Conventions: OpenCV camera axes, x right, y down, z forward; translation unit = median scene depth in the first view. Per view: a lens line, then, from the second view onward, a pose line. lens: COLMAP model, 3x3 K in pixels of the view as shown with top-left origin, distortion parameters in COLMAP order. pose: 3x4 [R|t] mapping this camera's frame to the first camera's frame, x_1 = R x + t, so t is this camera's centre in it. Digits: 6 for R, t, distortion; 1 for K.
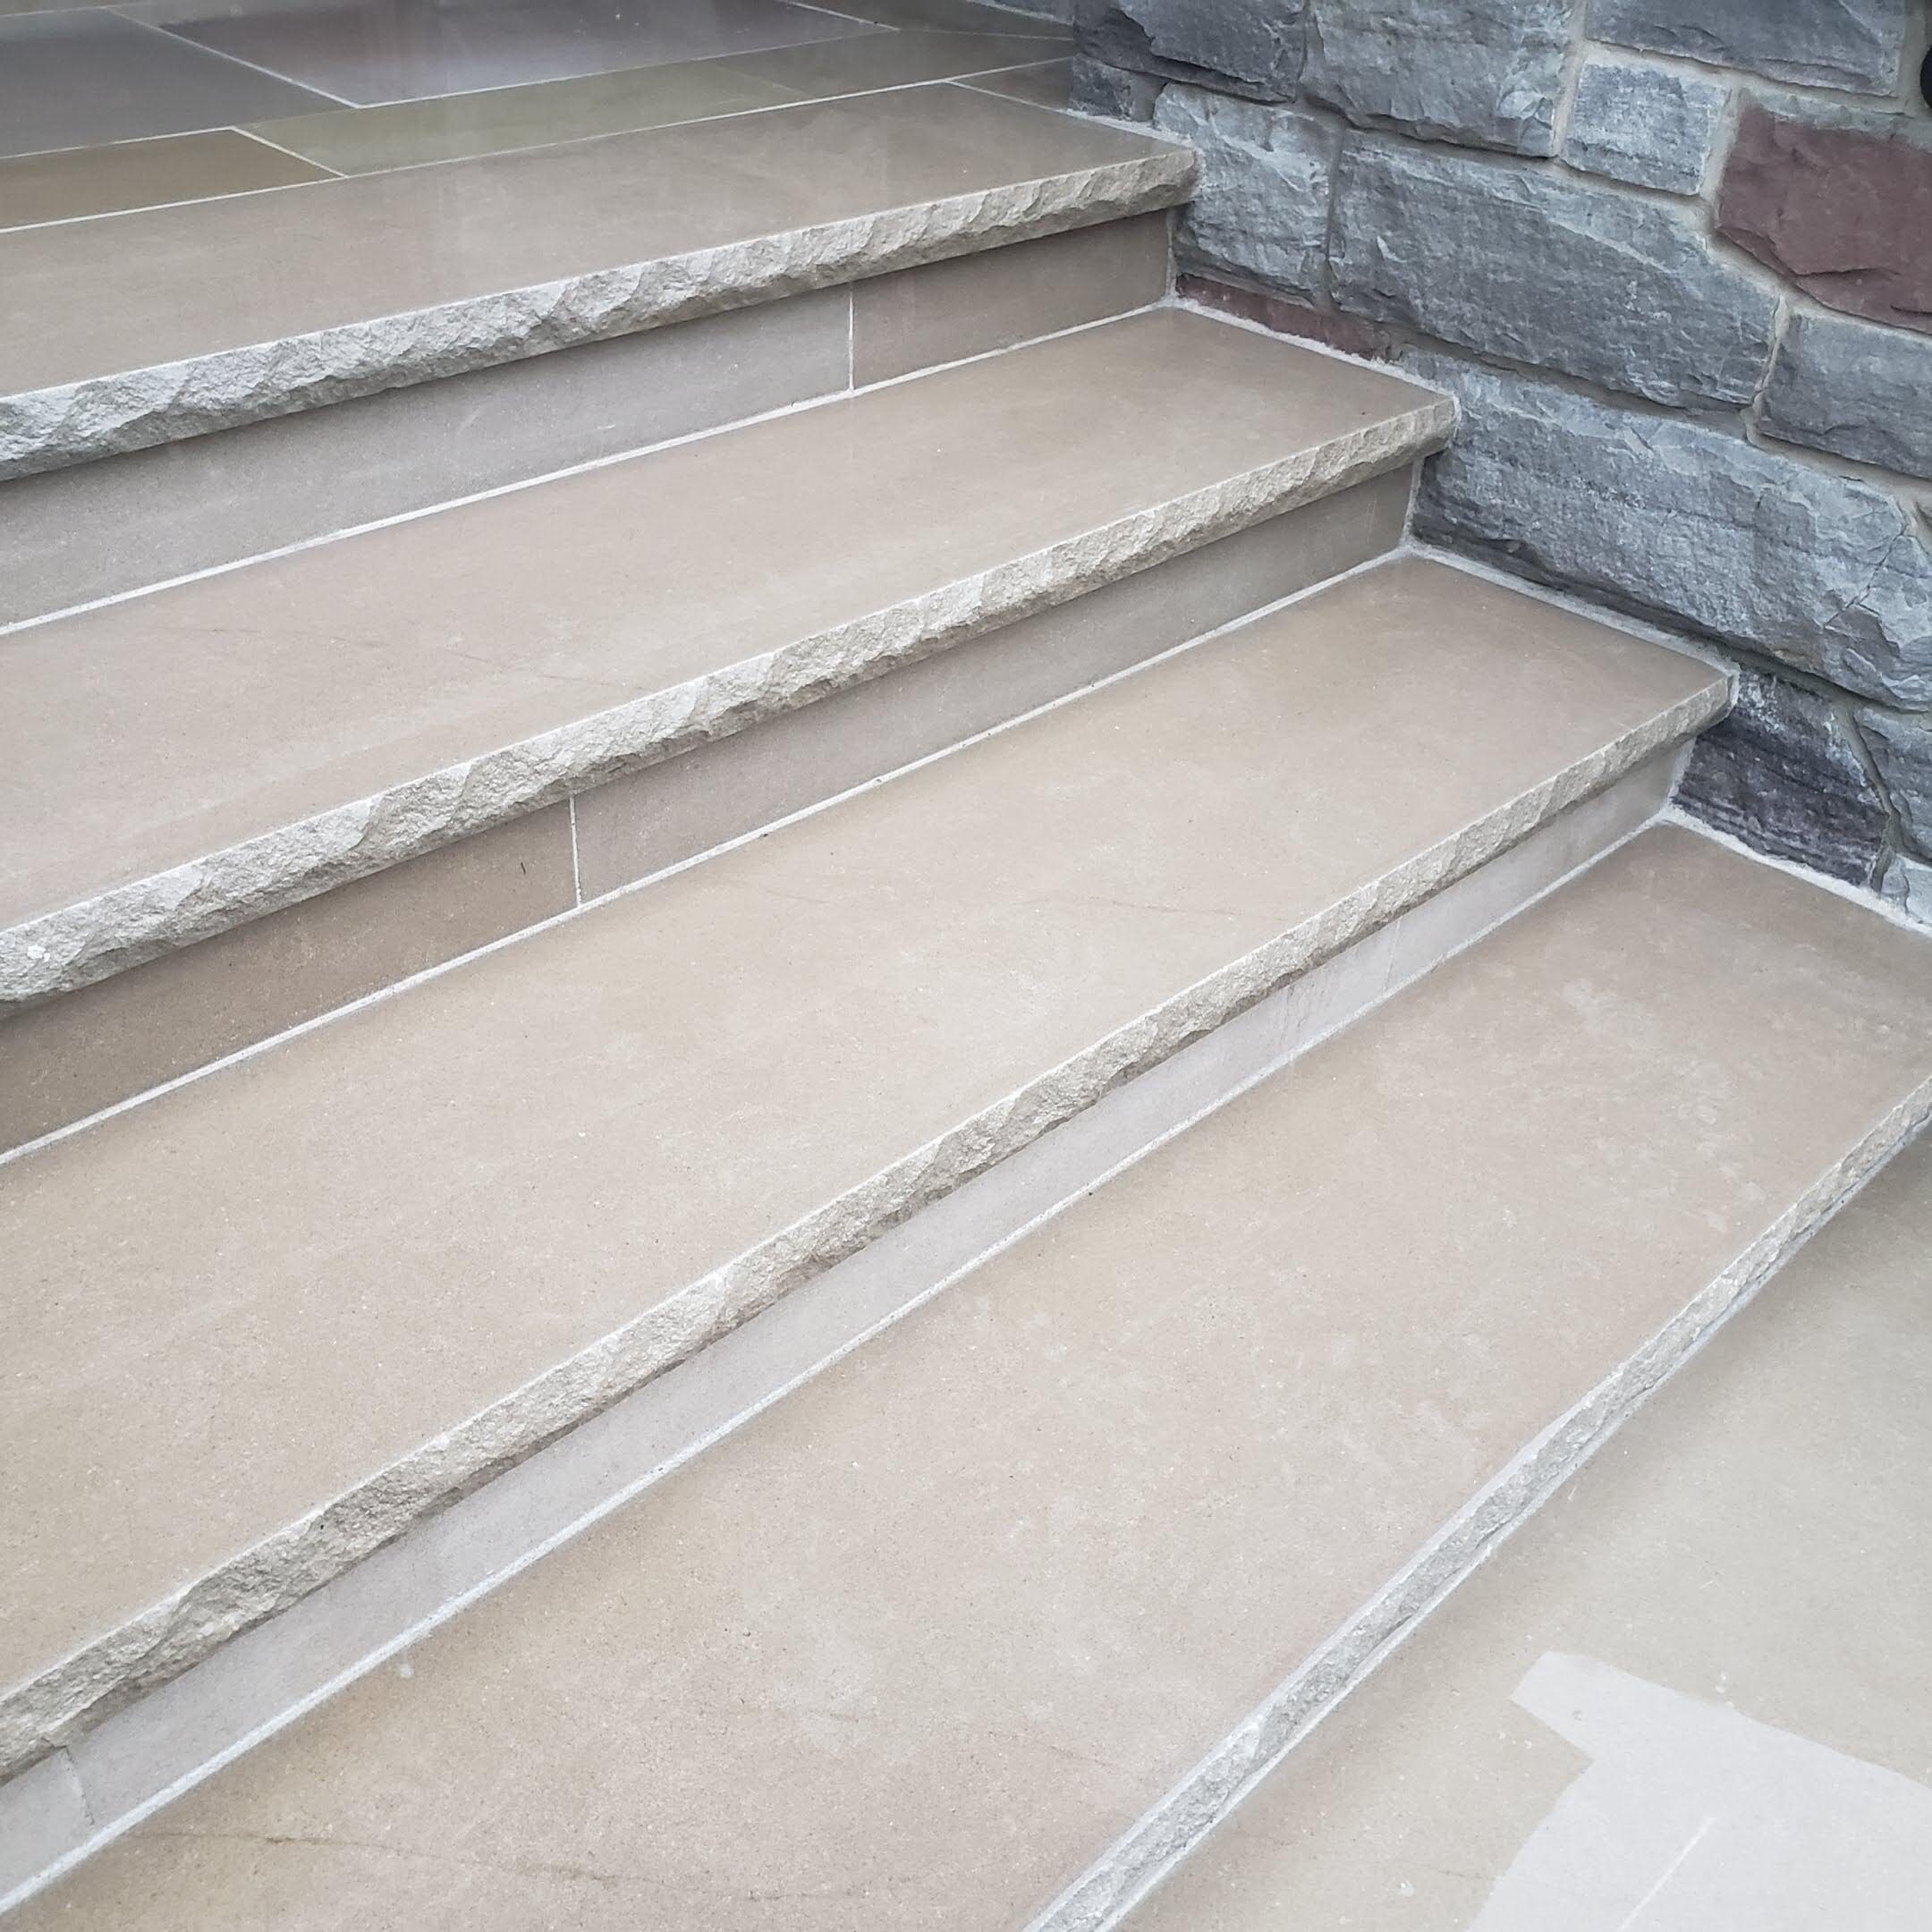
lens RADIAL K [[2007.8, 0, 997.3], [0, 2007.8, 996.5], [0, 0, 1]] dist [0.018939, 0.000000]
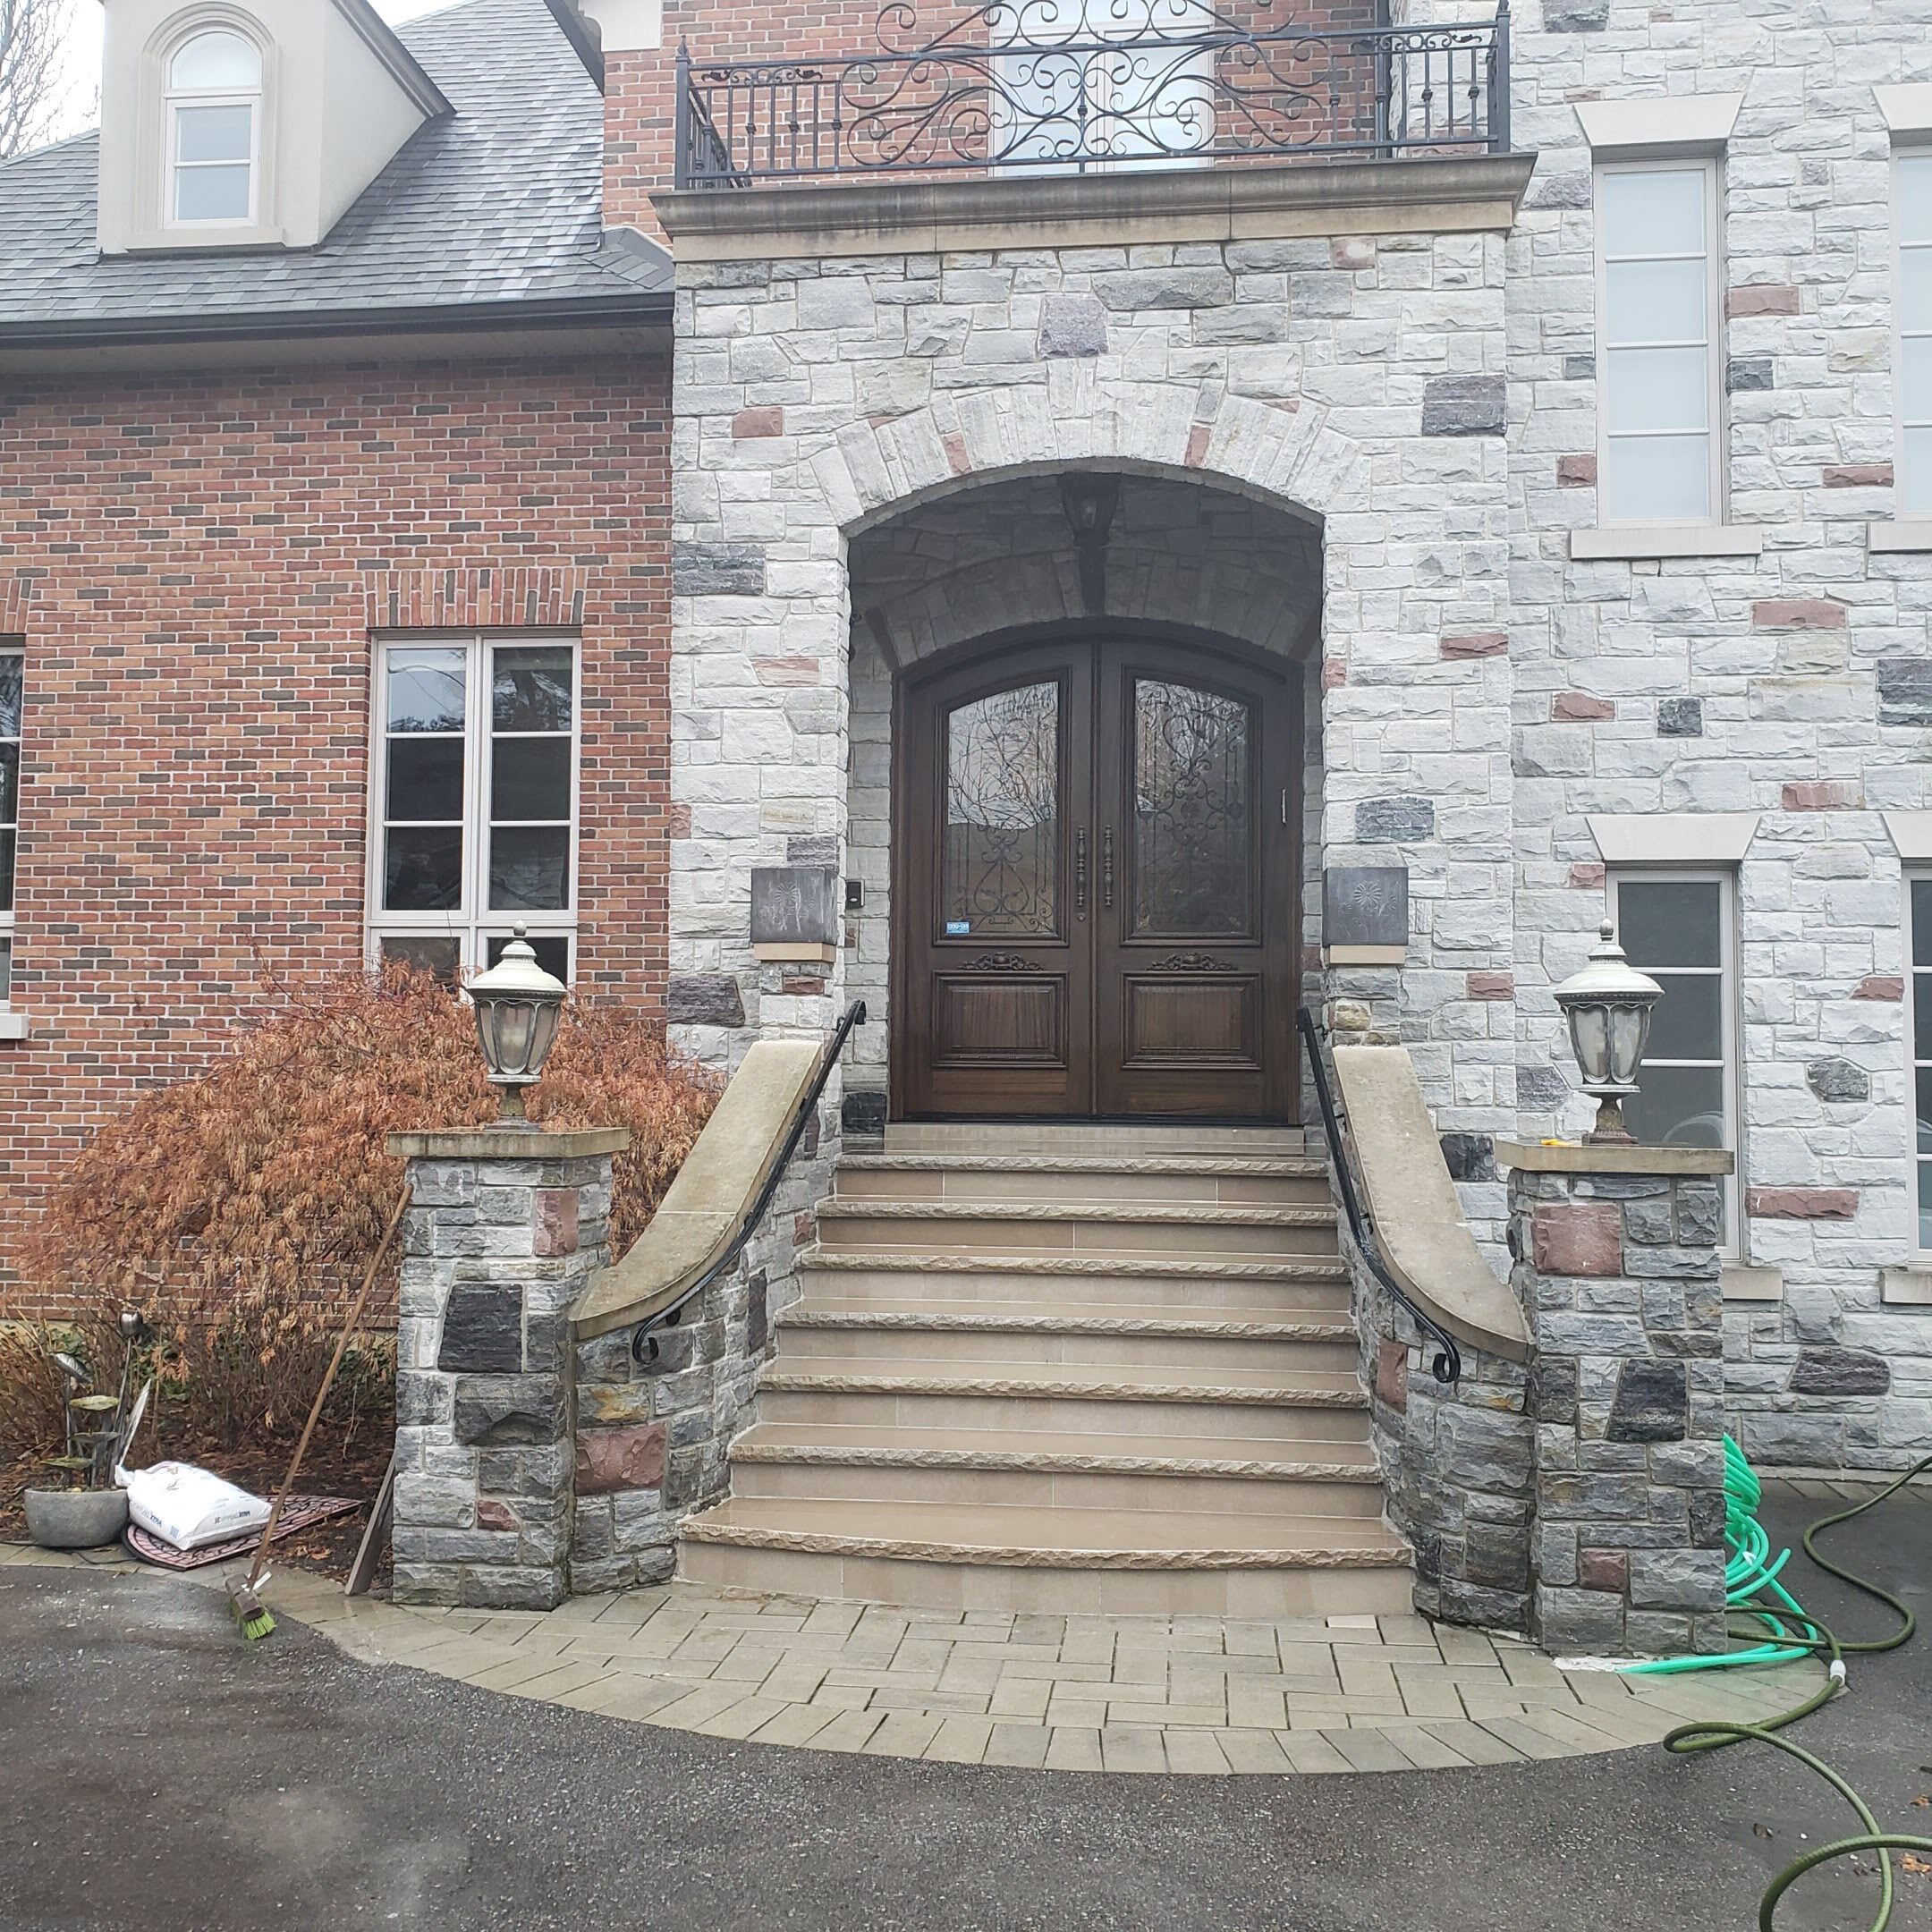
lens RADIAL K [[2007.8, 0, 951.2], [0, 2007.8, 945.7], [0, 0, 1]] dist [0.018939, 0.000000]
pose [[0.611562, -0.084356, -0.786687, 3.516151], [-0.444612, 0.785816, -0.429900, 1.601611], [0.654455, 0.612681, 0.443069, -1.892441]]
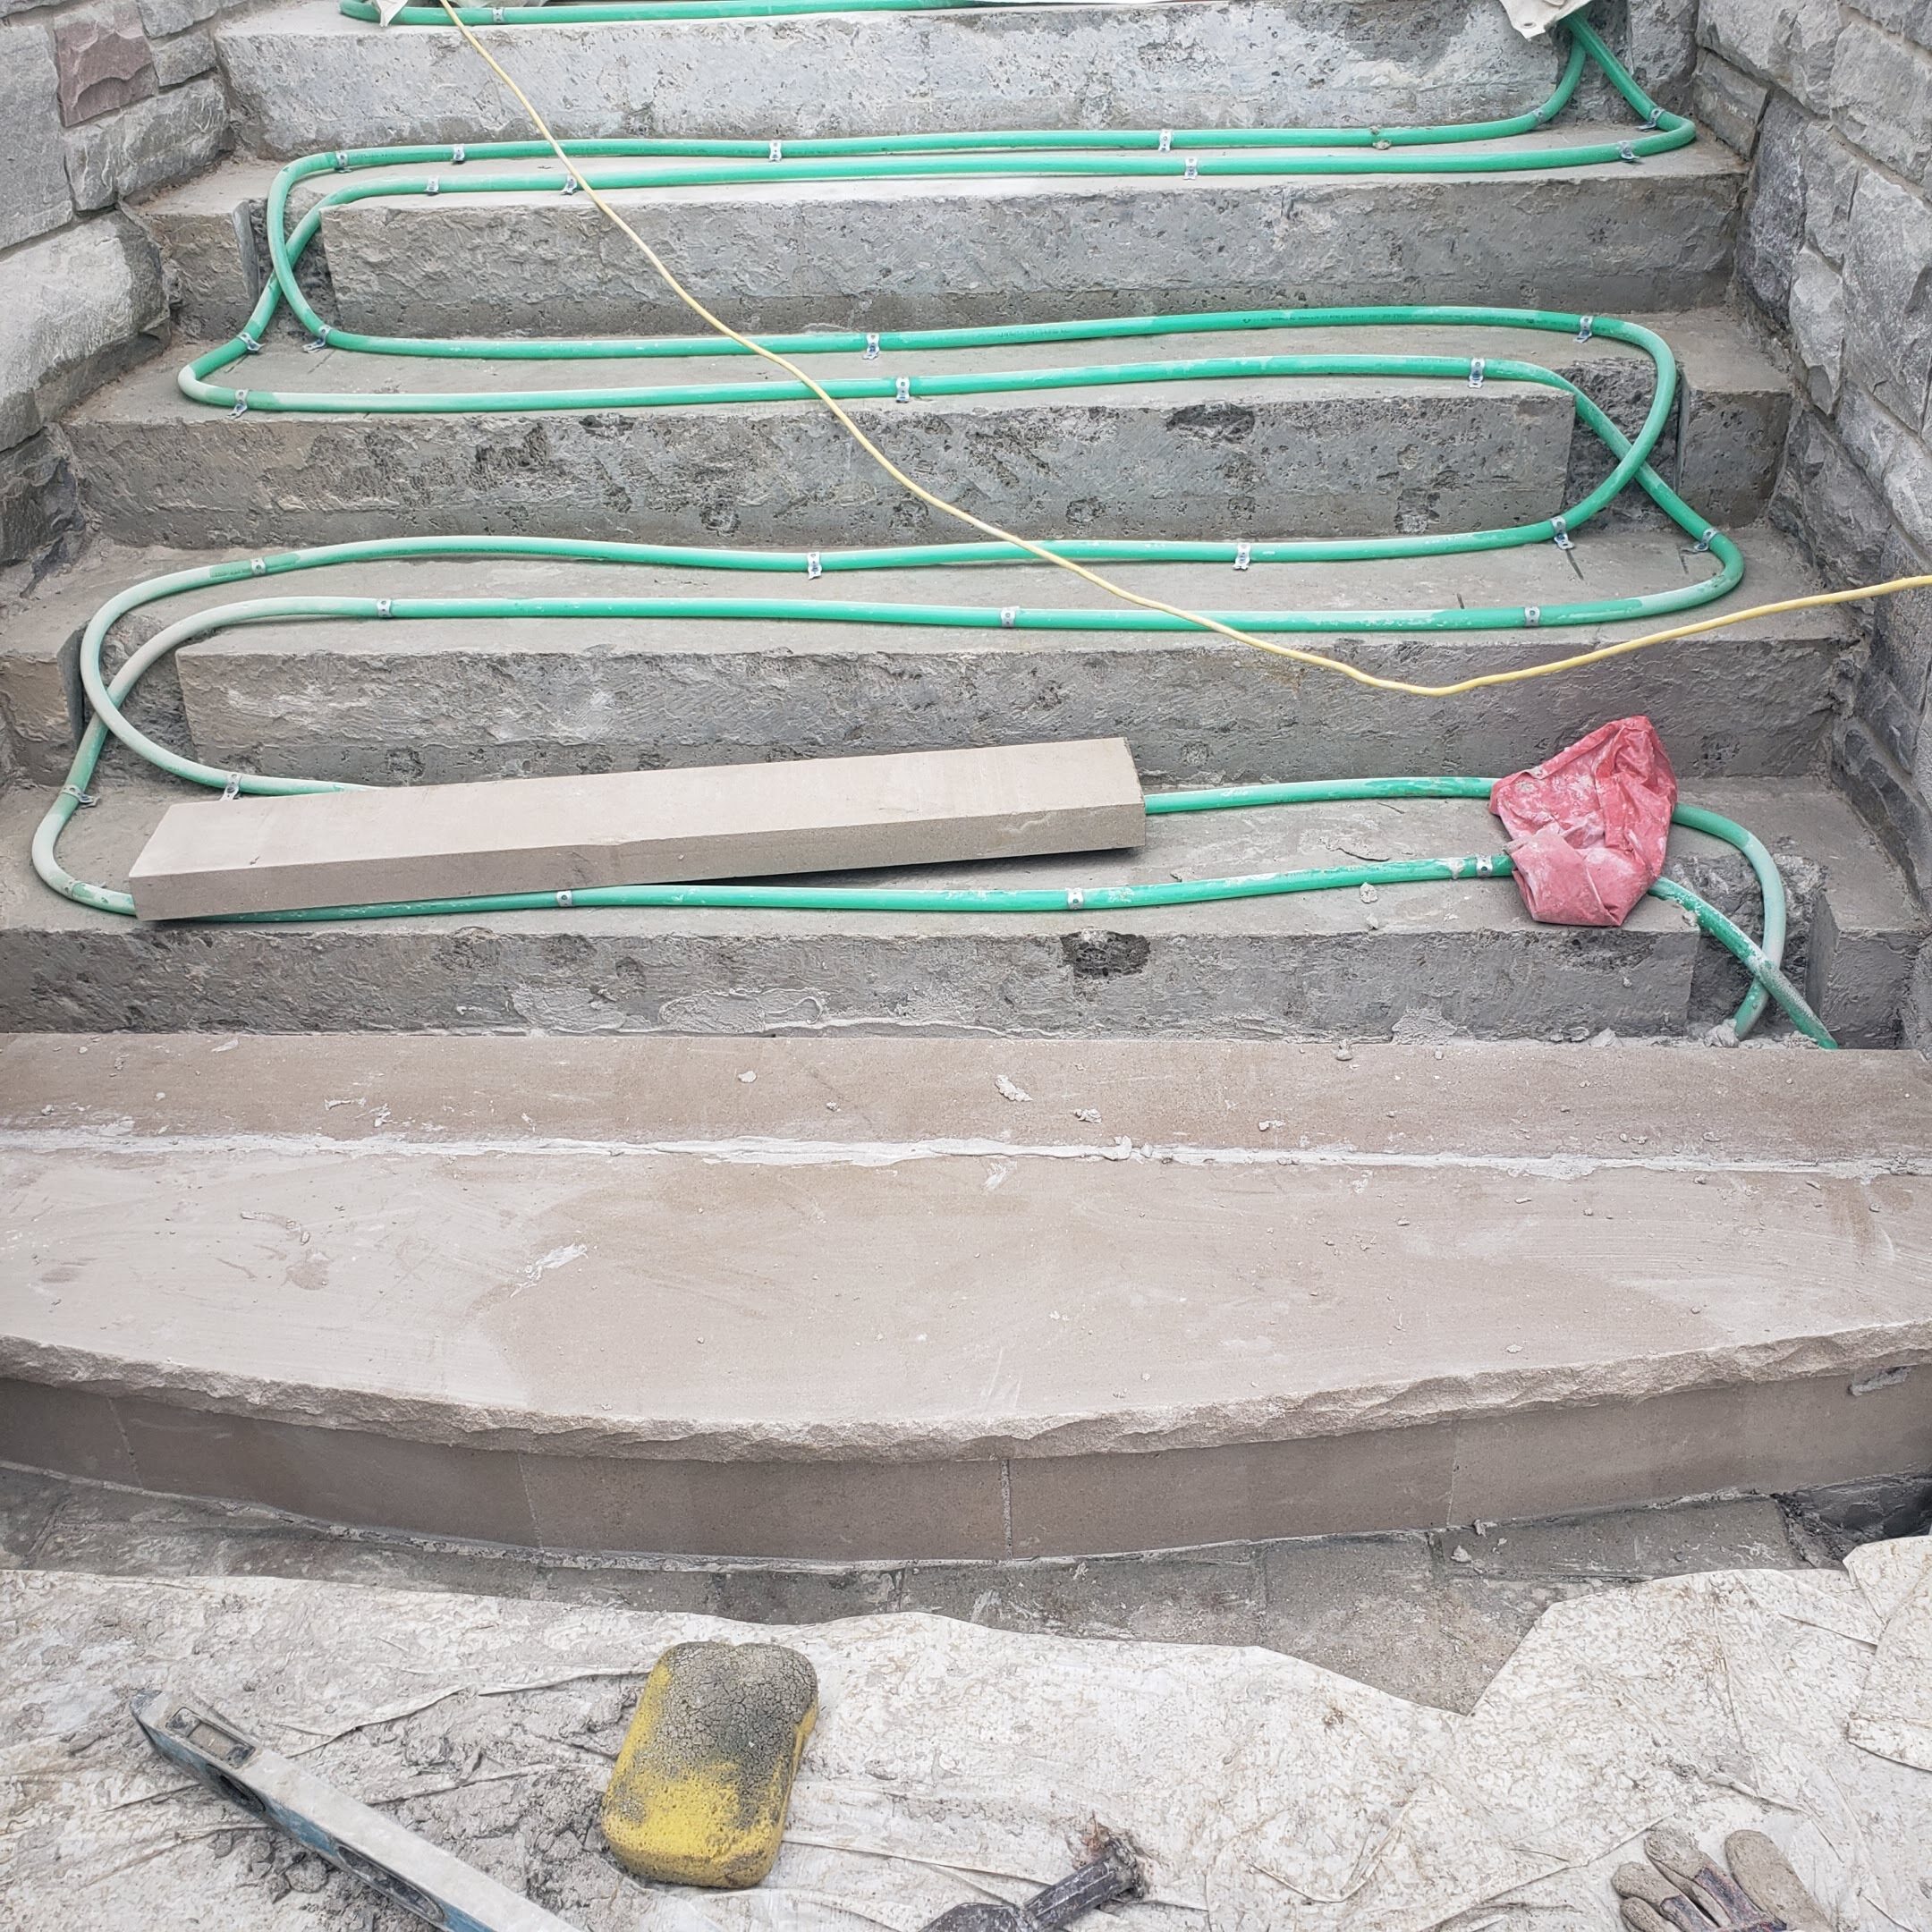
lens RADIAL K [[2007.8, 0, 988.5], [0, 2007.8, 954.8], [0, 0, 1]] dist [0.018939, 0.000000]
pose [[0.648278, 0.343288, -0.679624, 1.254606], [-0.385724, 0.917650, 0.095585, 0.455420], [0.656470, 0.200182, 0.727306, -0.150963]]
